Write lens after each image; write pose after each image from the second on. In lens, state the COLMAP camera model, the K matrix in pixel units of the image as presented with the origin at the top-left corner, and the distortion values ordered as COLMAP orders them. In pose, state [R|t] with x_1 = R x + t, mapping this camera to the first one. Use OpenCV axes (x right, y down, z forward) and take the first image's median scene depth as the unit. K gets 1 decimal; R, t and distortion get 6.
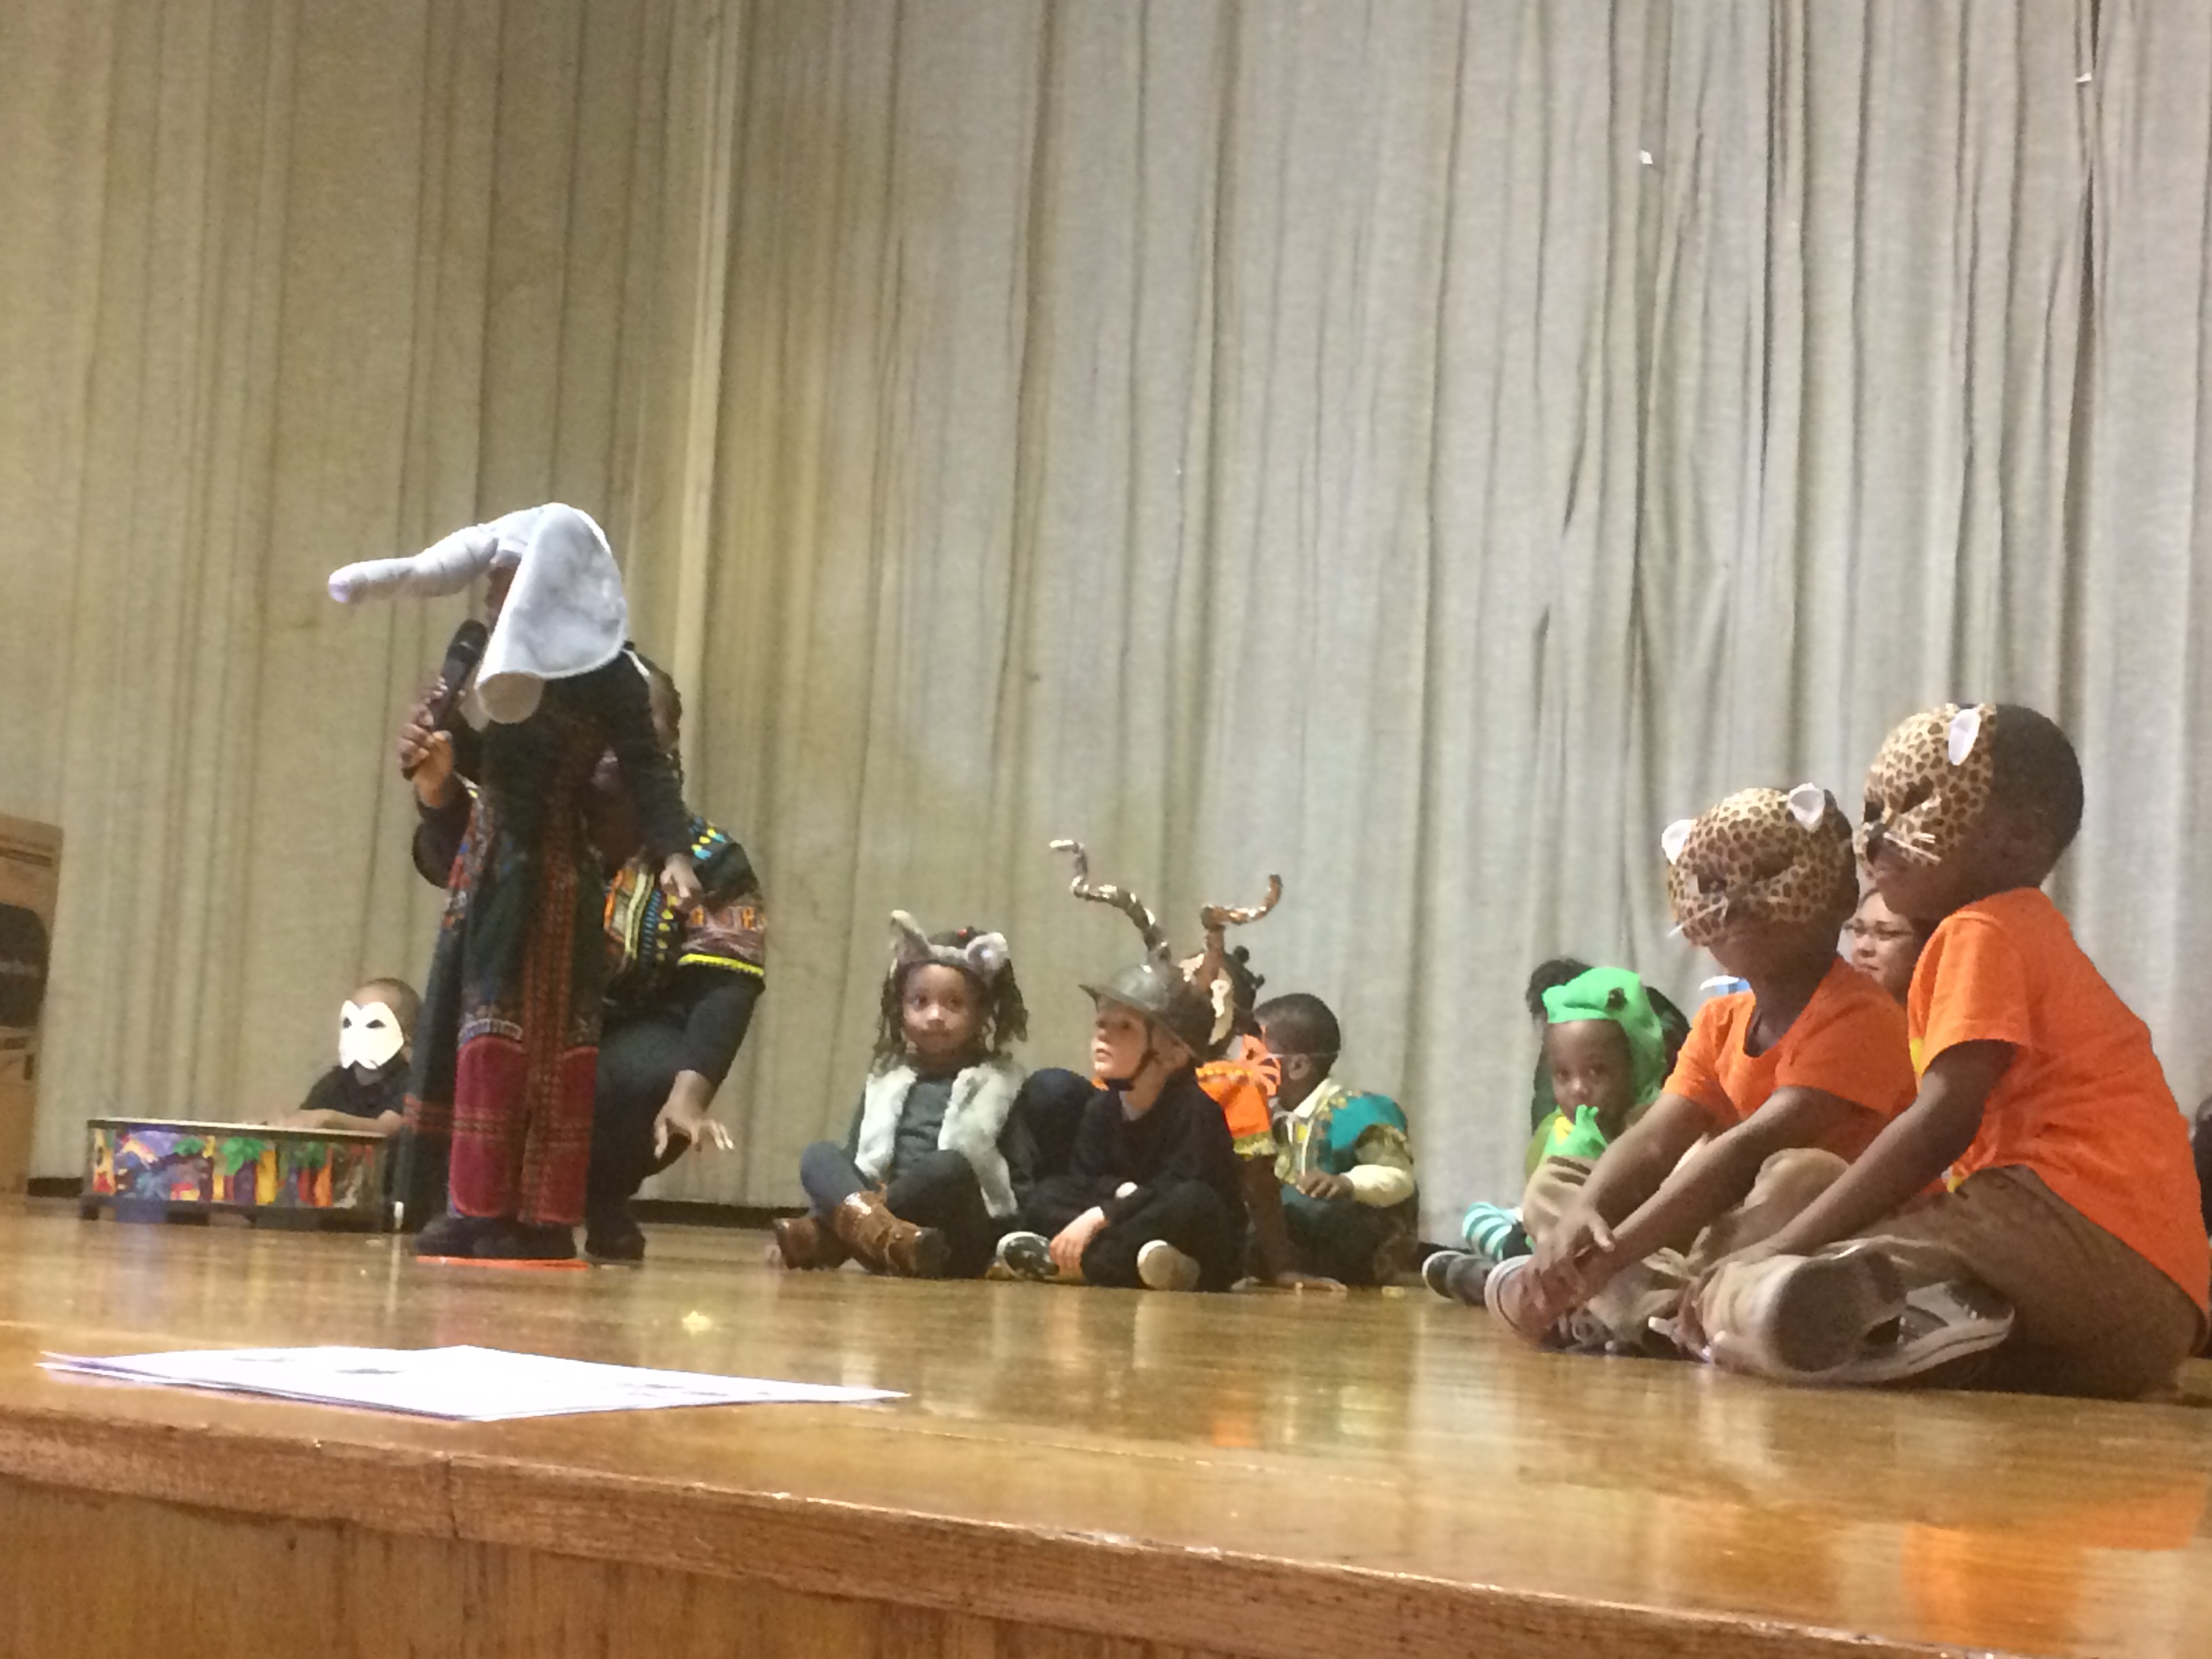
lens RADIAL K [[3914.9, 0, 1110.0], [0, 3914.9, 833.9], [0, 0, 1]] dist [0.024646, 0.307177]
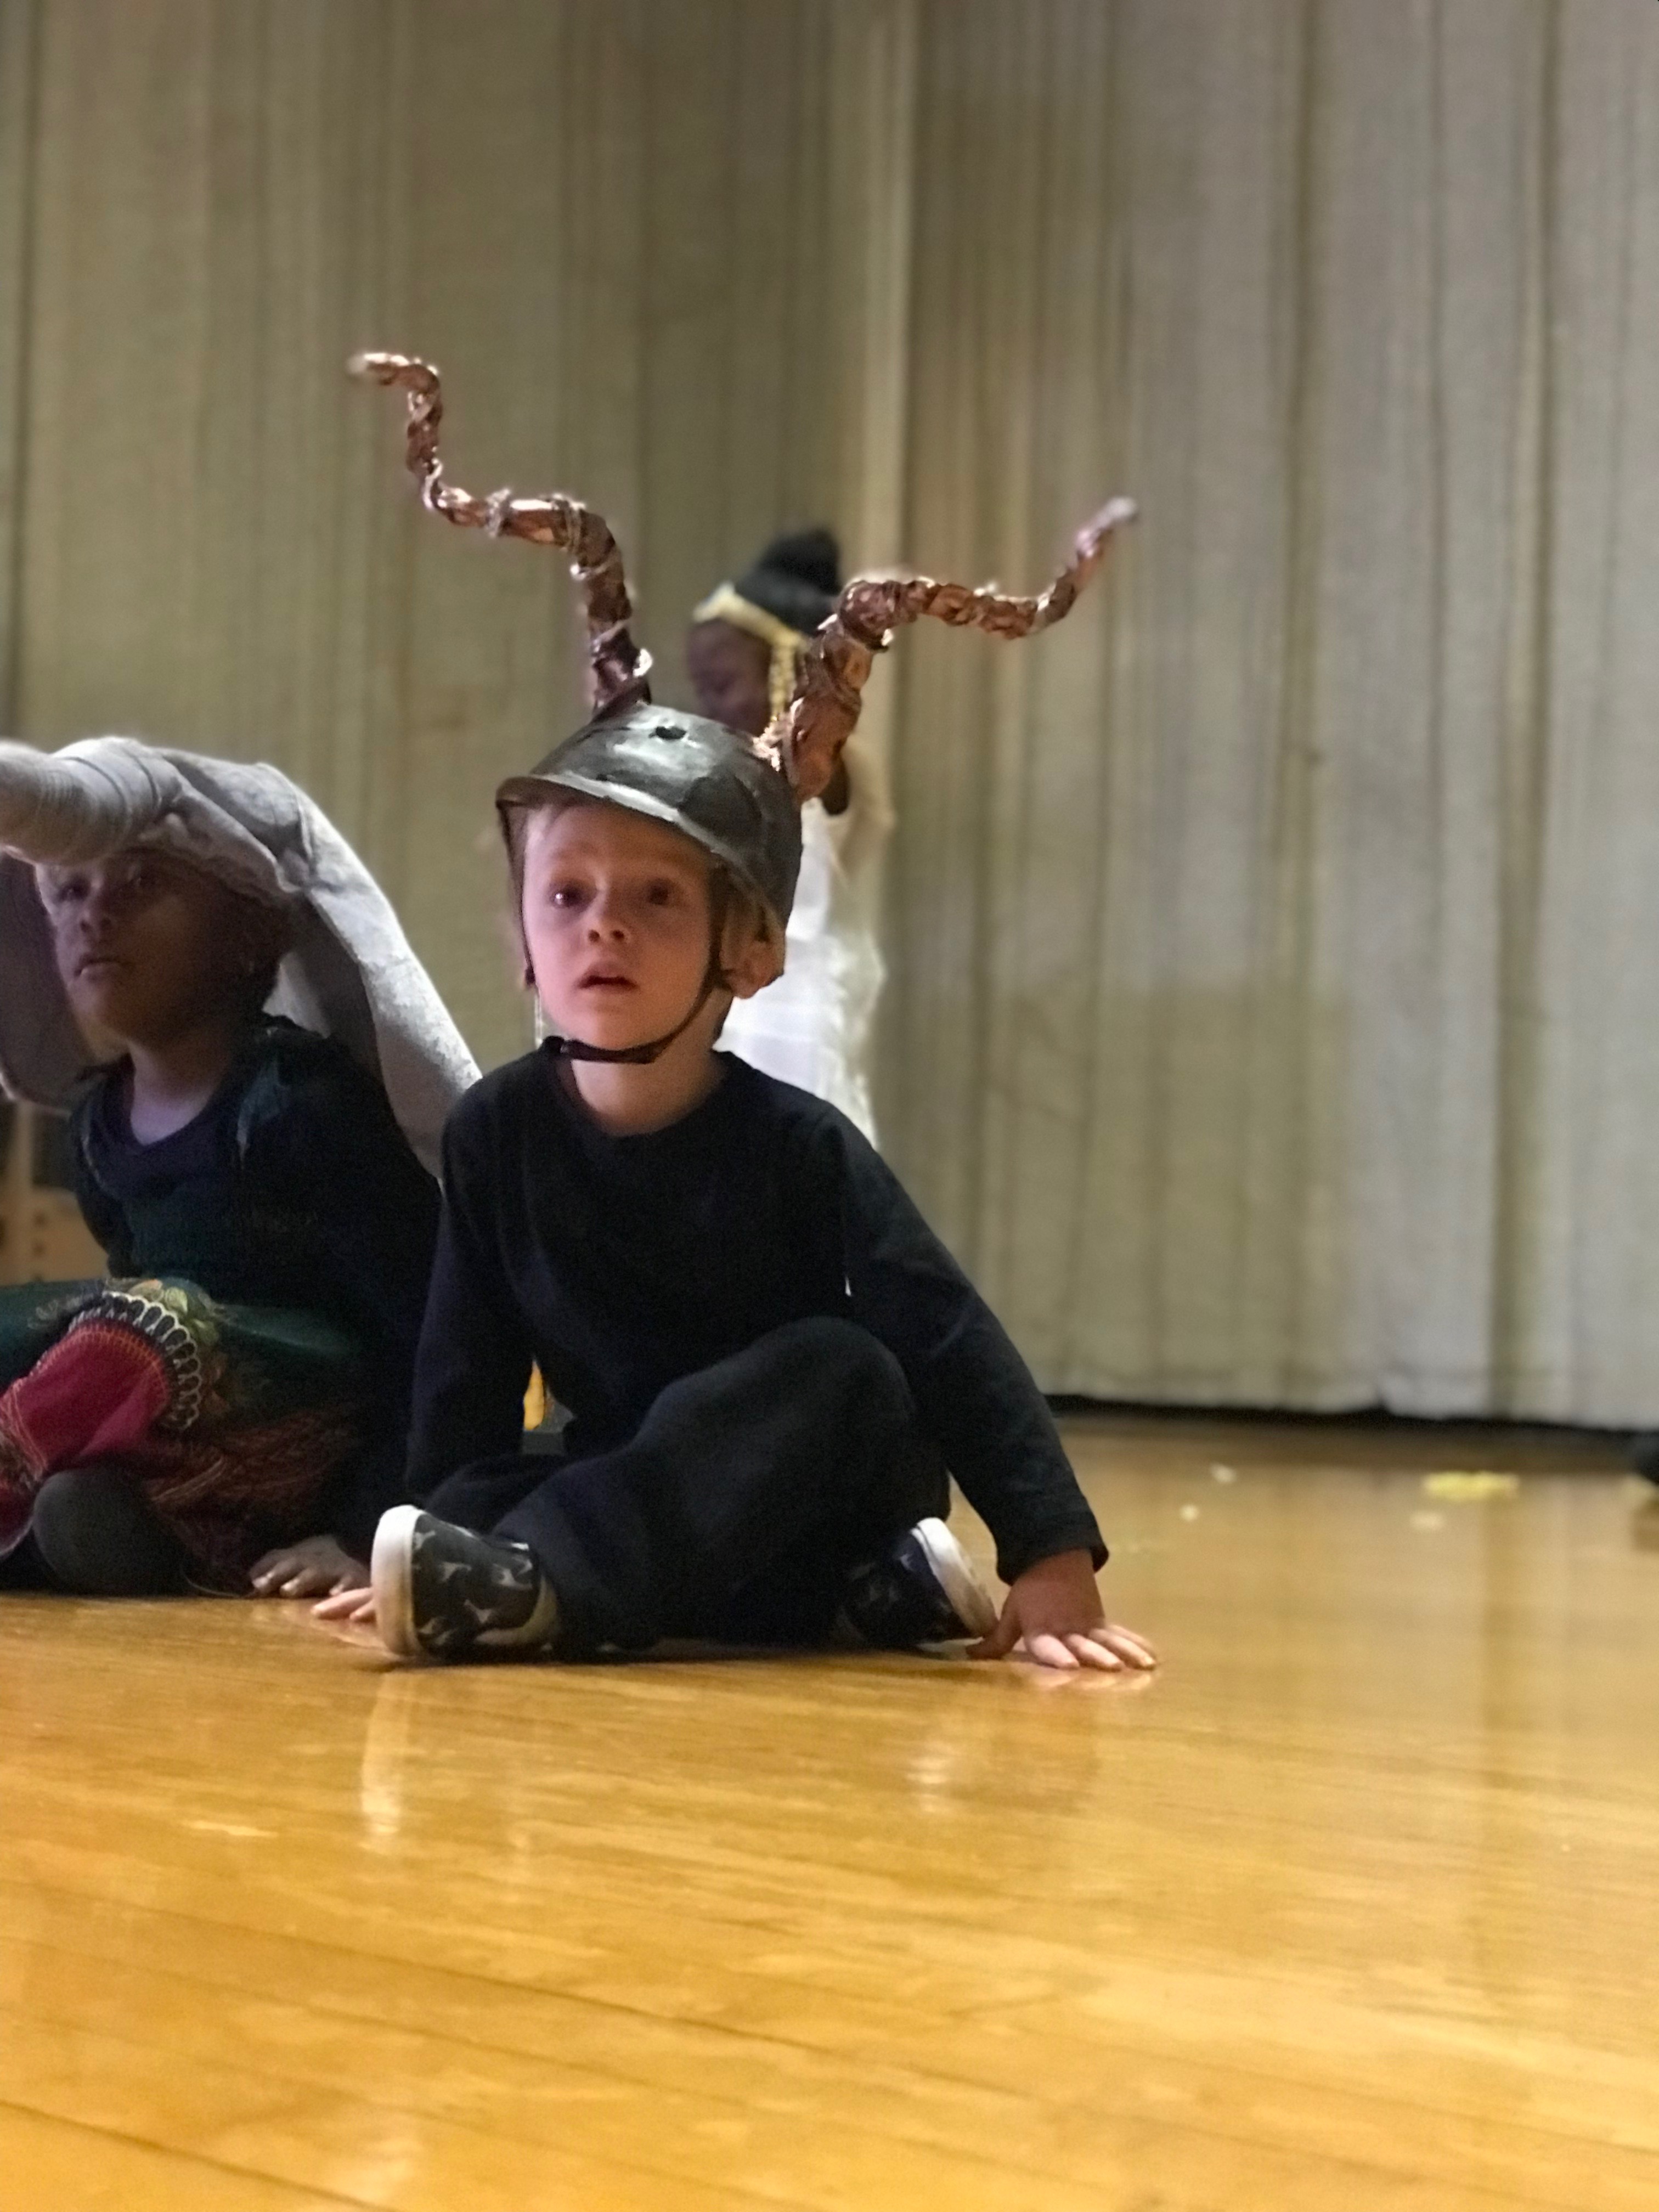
lens RADIAL K [[3726.8, 0, 829.5], [0, 3726.8, 1106.0], [0, 0, 1]] dist [-0.010586, 0.750416]
pose [[0.998450, -0.032335, -0.045305, -0.092330], [0.033579, 0.999072, 0.026964, 0.009667], [0.044391, -0.028444, 0.998609, 0.203493]]
